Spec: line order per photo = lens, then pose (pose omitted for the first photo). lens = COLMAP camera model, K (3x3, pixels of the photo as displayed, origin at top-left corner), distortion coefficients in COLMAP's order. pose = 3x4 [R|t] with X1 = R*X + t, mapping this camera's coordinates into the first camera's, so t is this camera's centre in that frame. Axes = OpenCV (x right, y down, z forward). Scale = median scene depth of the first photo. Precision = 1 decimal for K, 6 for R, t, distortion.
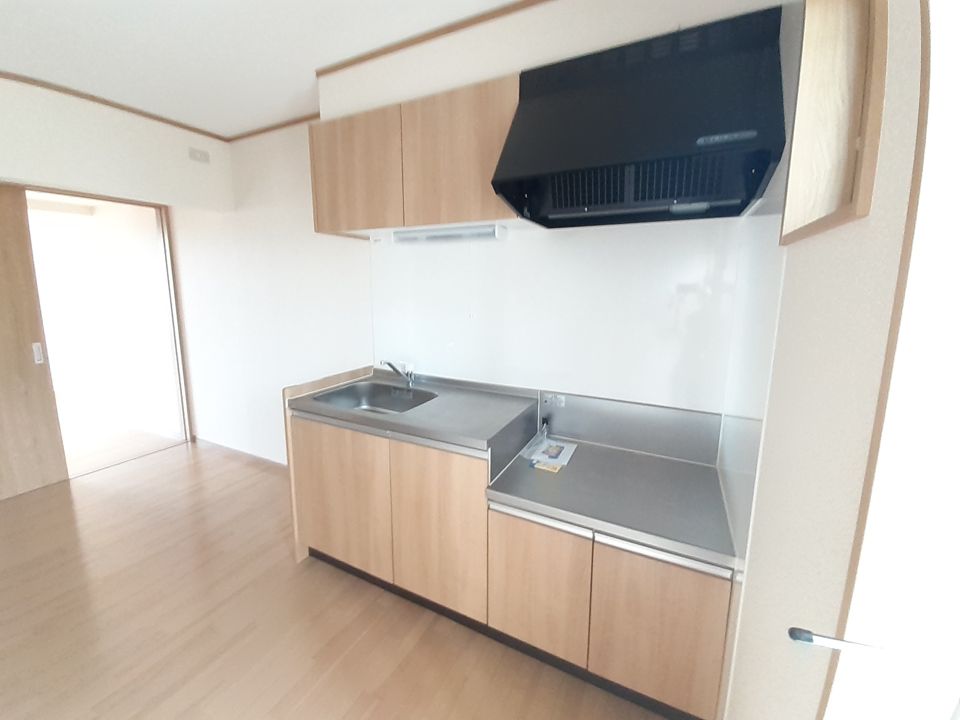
lens RADIAL K [[383.0, 0, 479.5], [0, 383.0, 337.5], [0, 0, 1]] dist [0.020586, -0.015181]
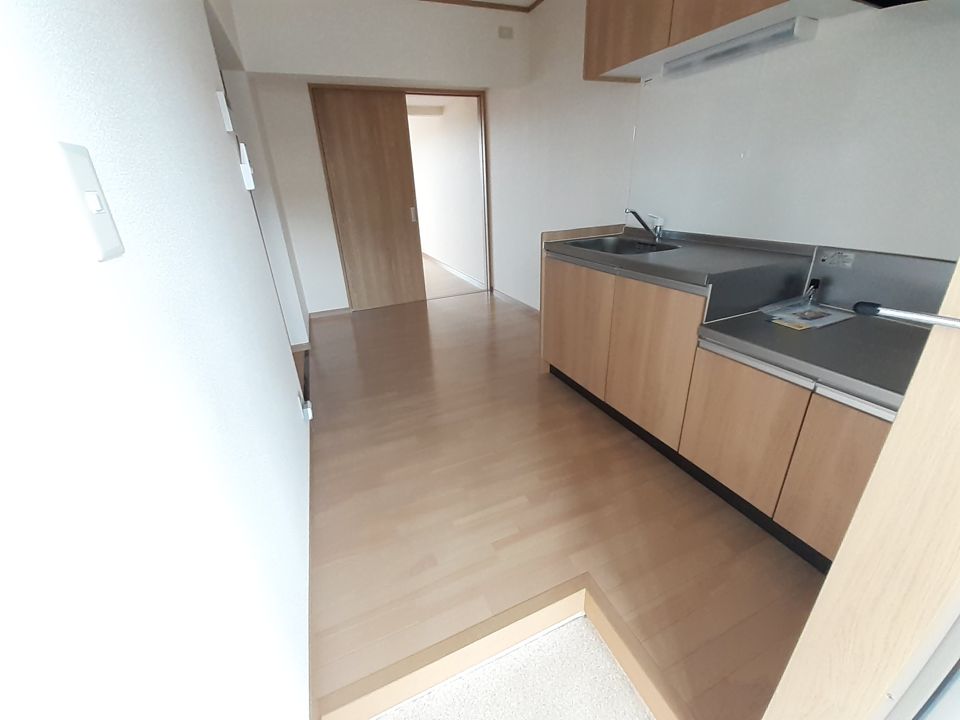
lens RADIAL K [[383.0, 0, 479.5], [0, 383.0, 337.5], [0, 0, 1]] dist [0.020586, -0.015181]
pose [[0.759263, 0.207502, -0.616817, 0.153633], [-0.047042, 0.962825, 0.265997, 0.138118], [0.649082, -0.172945, 0.740799, -0.079807]]
